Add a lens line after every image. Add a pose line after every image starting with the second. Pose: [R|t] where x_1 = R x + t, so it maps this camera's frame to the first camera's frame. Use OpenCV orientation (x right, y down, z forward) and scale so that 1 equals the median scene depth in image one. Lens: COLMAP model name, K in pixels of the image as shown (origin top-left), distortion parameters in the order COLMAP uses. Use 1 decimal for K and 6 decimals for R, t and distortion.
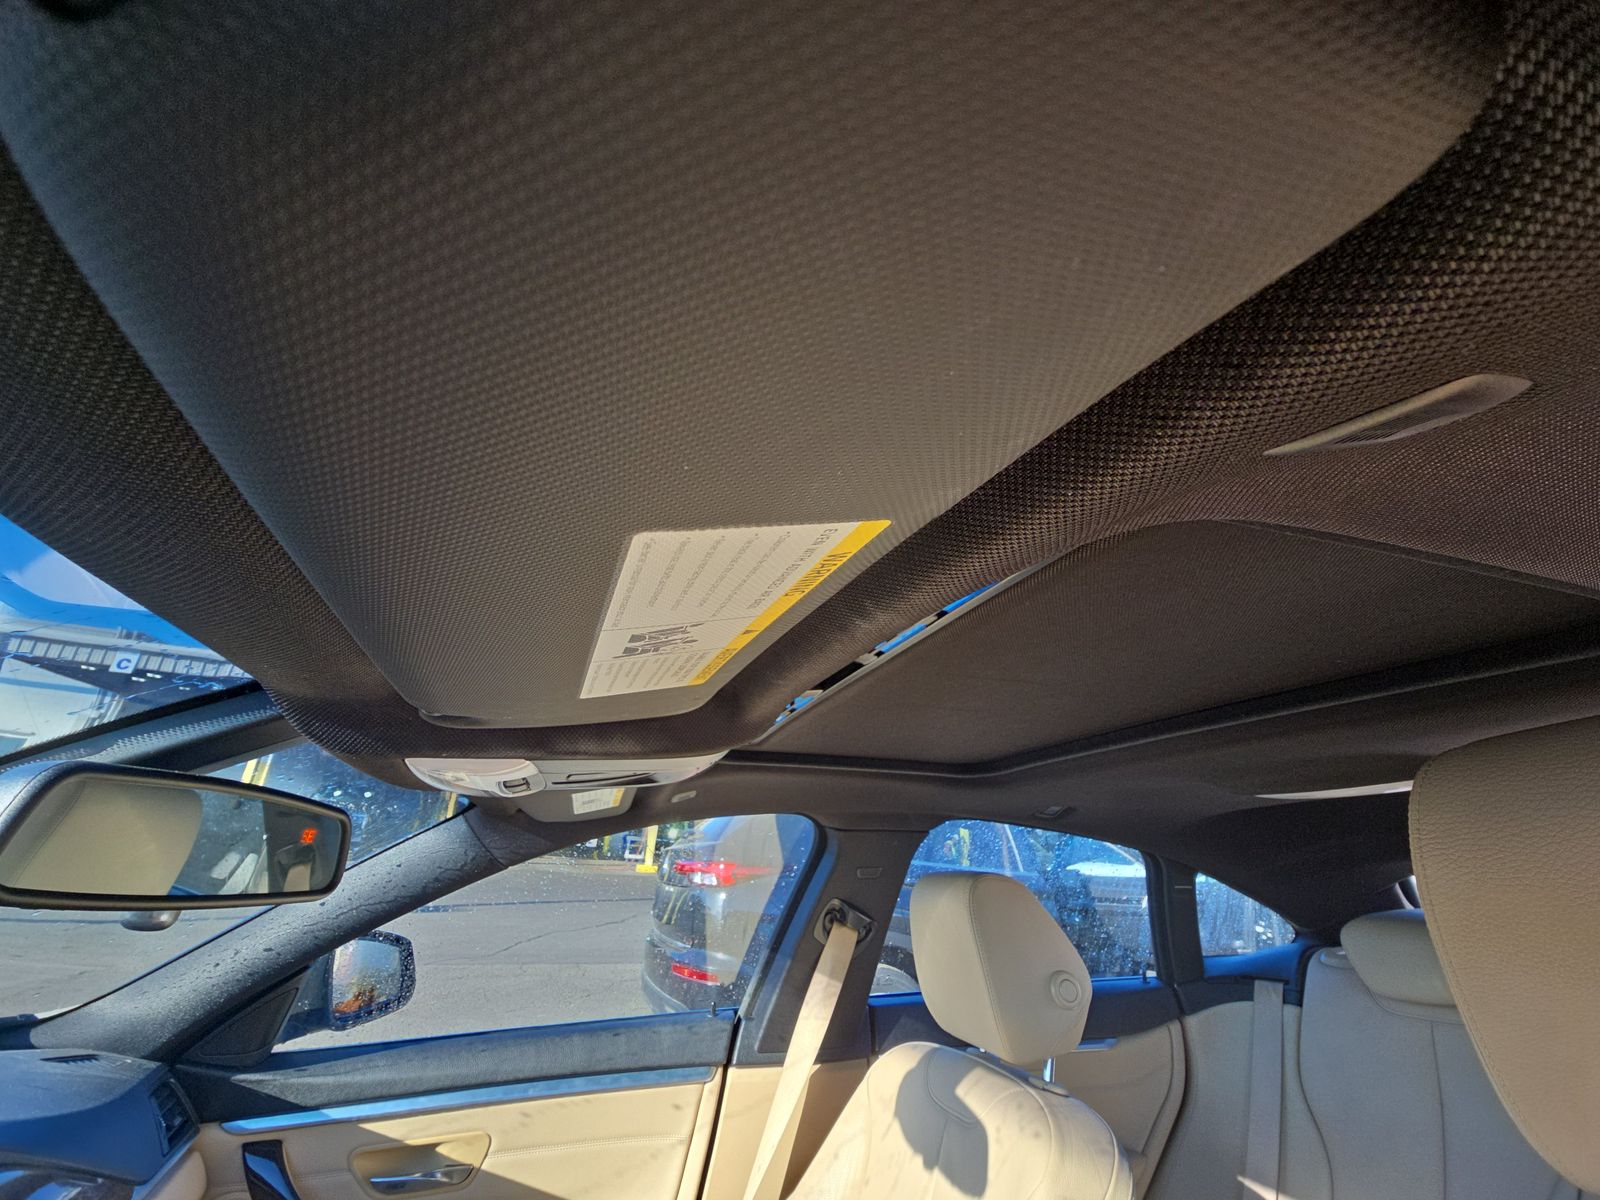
lens RADIAL K [[682.7, 0, 800.0], [0, 682.7, 600.0], [0, 0, 1]] dist [0.001633, -0.000418]
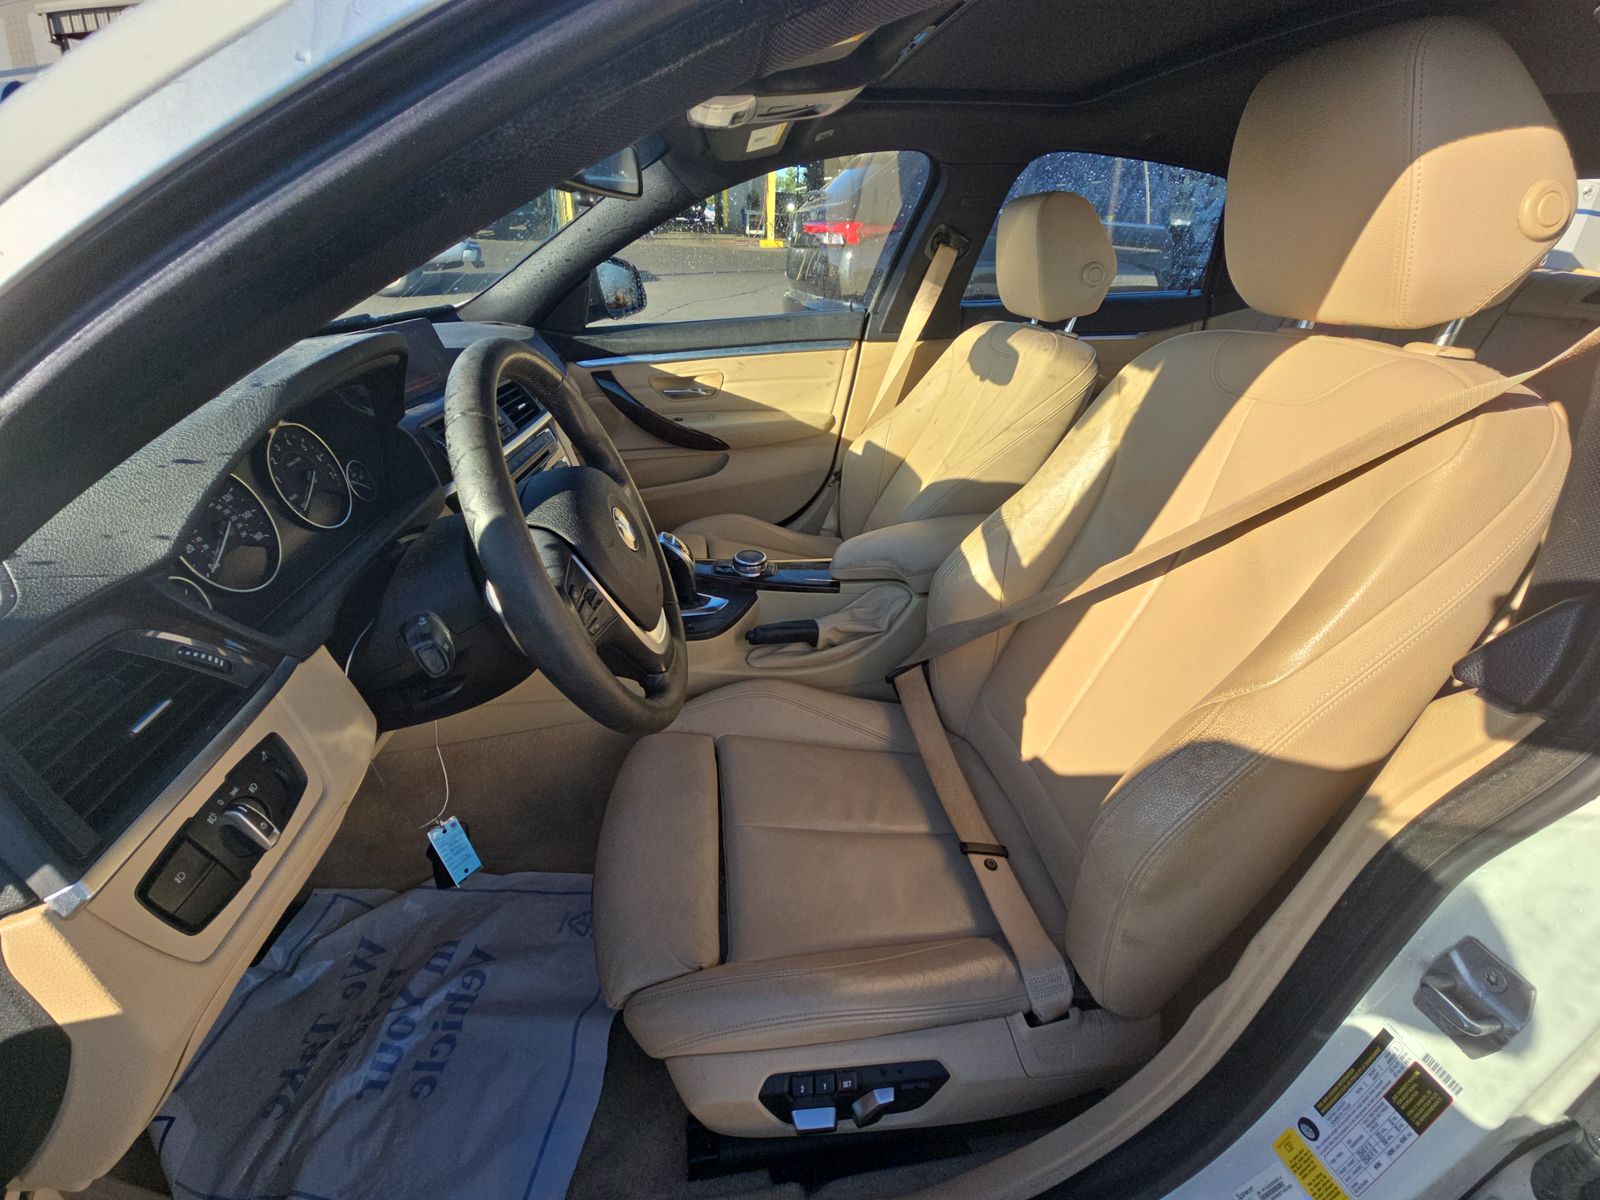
lens RADIAL K [[682.7, 0, 800.0], [0, 682.7, 600.0], [0, 0, 1]] dist [0.001633, -0.000418]
pose [[0.986800, 0.056388, -0.151810, 0.022158], [0.077133, 0.660608, 0.746758, -0.083822], [0.142395, -0.748610, 0.647539, -0.427890]]
